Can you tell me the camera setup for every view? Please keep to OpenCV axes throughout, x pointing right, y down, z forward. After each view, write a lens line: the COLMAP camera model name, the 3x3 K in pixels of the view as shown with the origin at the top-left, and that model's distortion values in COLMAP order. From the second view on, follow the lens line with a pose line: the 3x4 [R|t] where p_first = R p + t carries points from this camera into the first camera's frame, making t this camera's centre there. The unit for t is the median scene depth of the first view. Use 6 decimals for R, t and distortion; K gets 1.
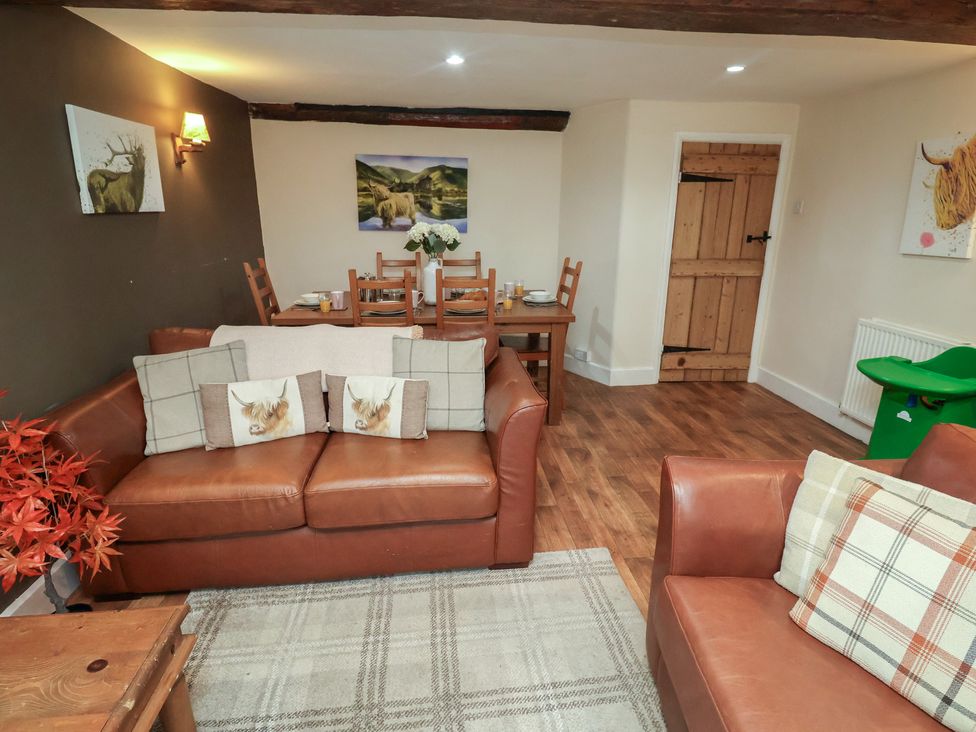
lens RADIAL K [[508.9, 0, 489.2], [0, 508.9, 361.2], [0, 0, 1]] dist [-0.006833, -0.005004]
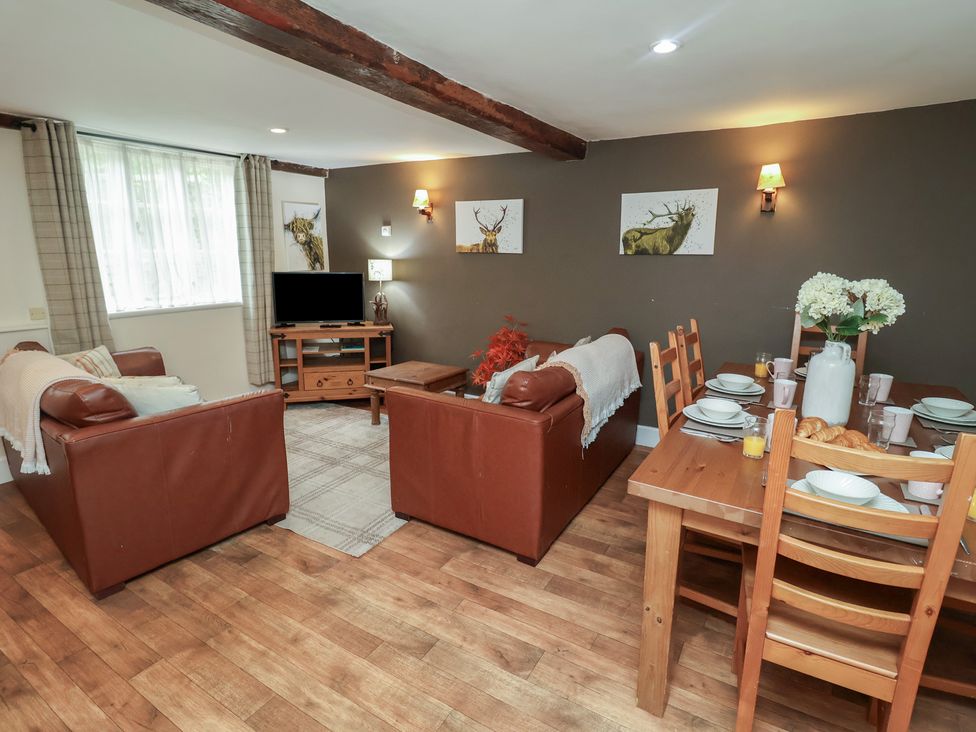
lens RADIAL K [[508.9, 0, 485.2], [0, 508.9, 360.7], [0, 0, 1]] dist [-0.006833, -0.005004]
pose [[-0.618494, 0.144233, -0.772439, 0.441878], [-0.239424, 0.901678, 0.360072, -0.237012], [0.748426, 0.407643, -0.523149, 0.846059]]
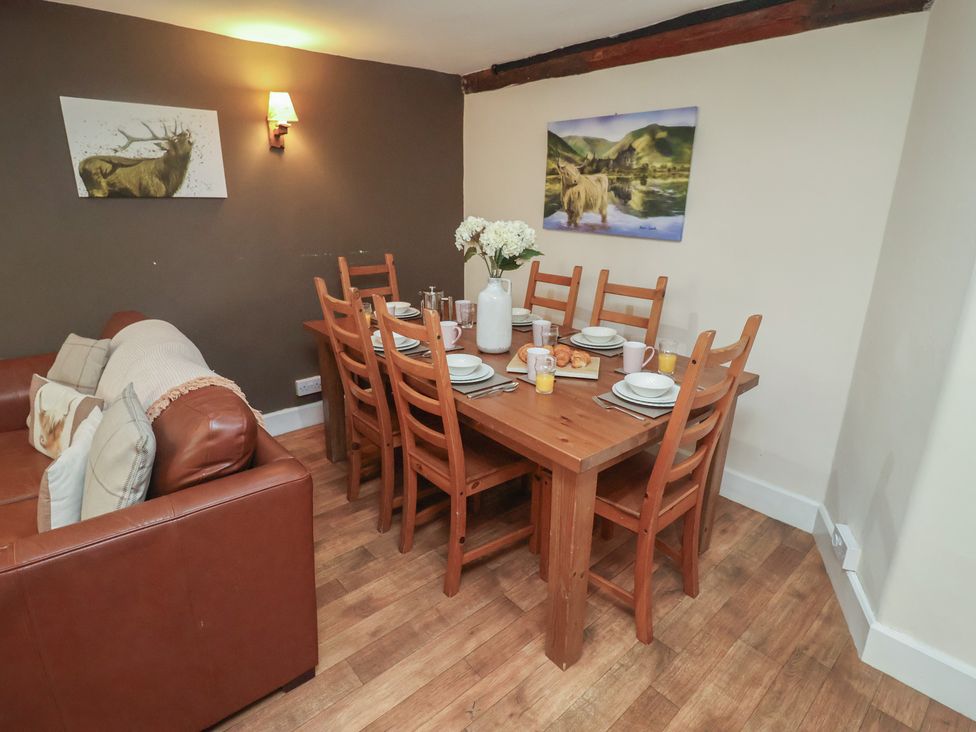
lens RADIAL K [[508.9, 0, 489.2], [0, 508.9, 358.1], [0, 0, 1]] dist [-0.006833, -0.005004]
pose [[0.572862, 0.241721, -0.783199, 0.321973], [-0.244855, 0.962362, 0.117921, -0.148755], [0.782225, 0.124218, 0.610487, 0.526769]]
